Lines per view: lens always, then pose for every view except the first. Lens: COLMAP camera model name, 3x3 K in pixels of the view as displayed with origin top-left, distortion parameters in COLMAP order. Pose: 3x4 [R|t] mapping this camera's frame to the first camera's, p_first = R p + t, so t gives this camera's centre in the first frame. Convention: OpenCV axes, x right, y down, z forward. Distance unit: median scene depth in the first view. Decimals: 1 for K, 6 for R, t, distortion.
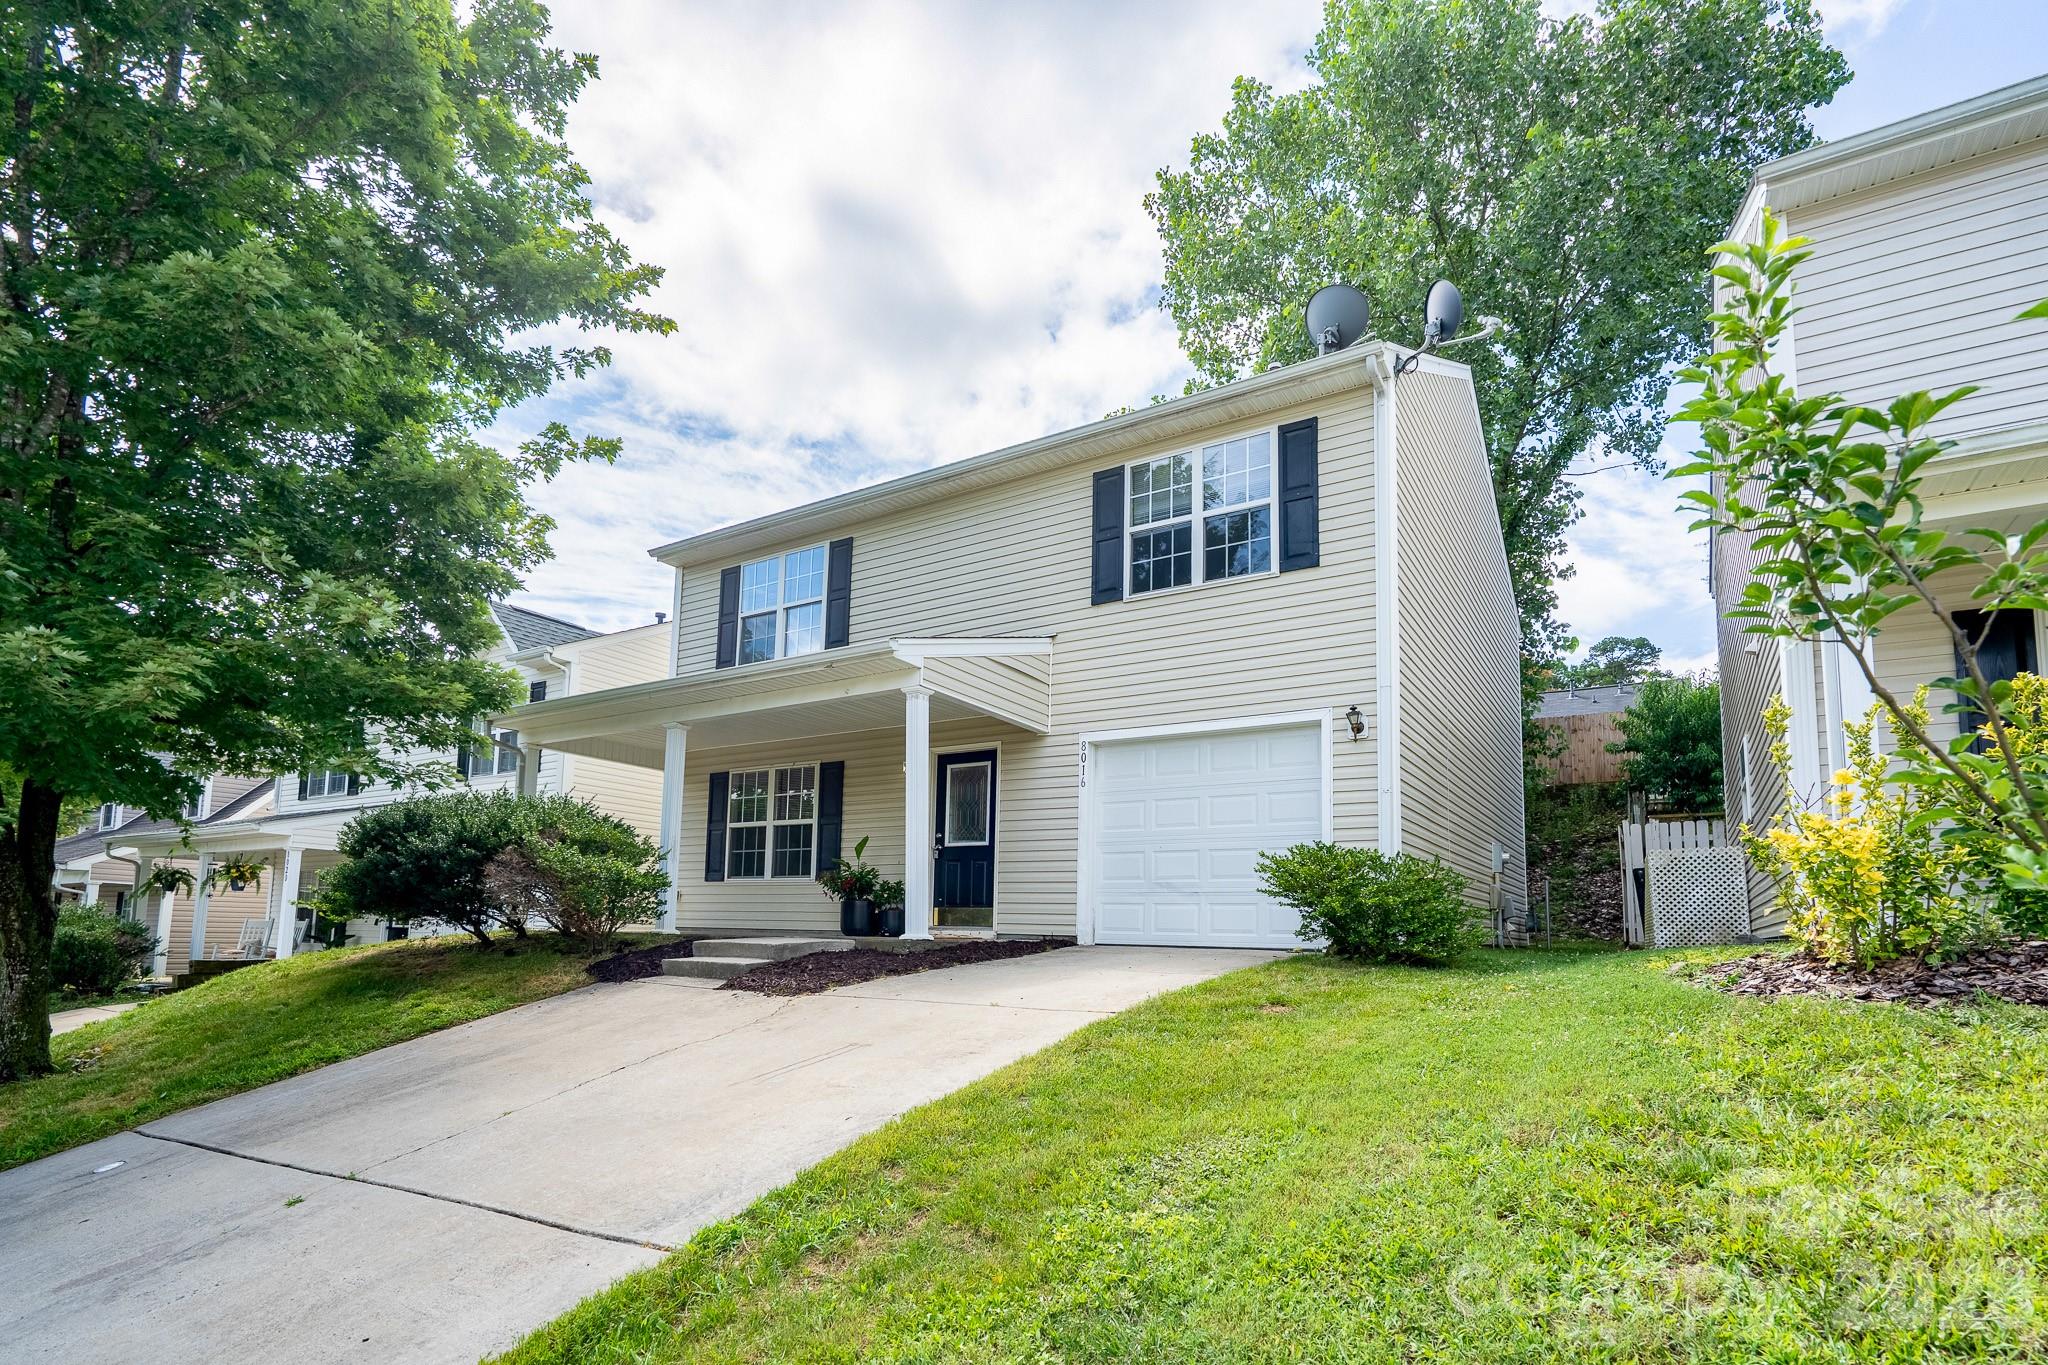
lens RADIAL K [[990.9, 0, 1026.8], [0, 990.9, 837.6], [0, 0, 1]] dist [0.001260, 0.000007]
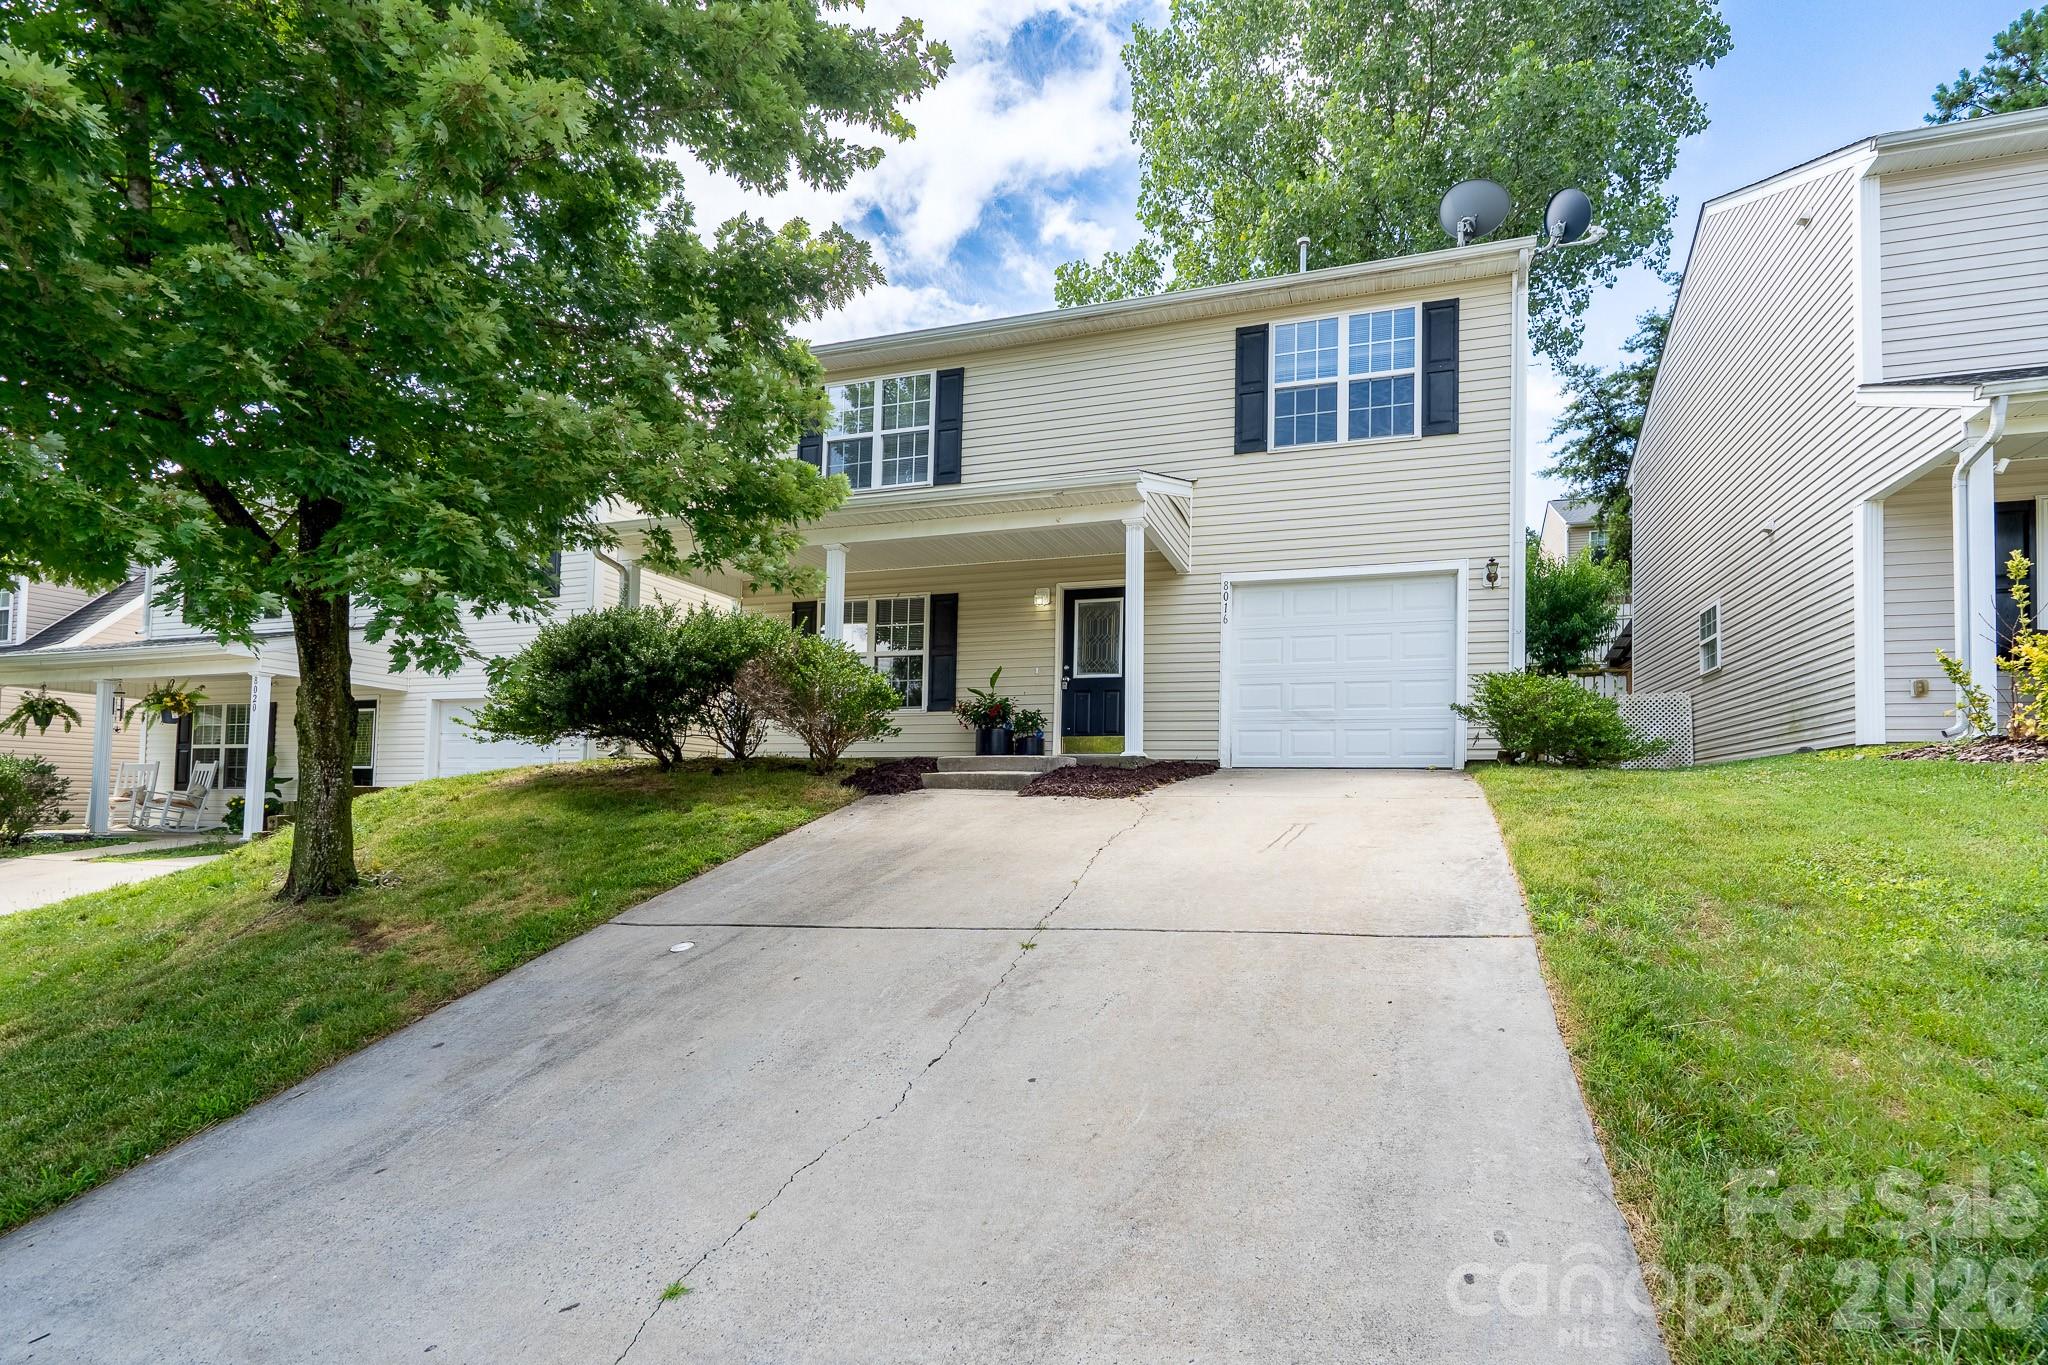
lens RADIAL K [[986.0, 0, 1071.5], [0, 986.0, 771.9], [0, 0, 1]] dist [-0.002164, 0.000603]
pose [[0.971794, -0.002448, 0.235817, -0.365470], [-0.014671, 0.997382, 0.070813, 0.037293], [-0.235373, -0.072275, 0.969214, -0.021461]]
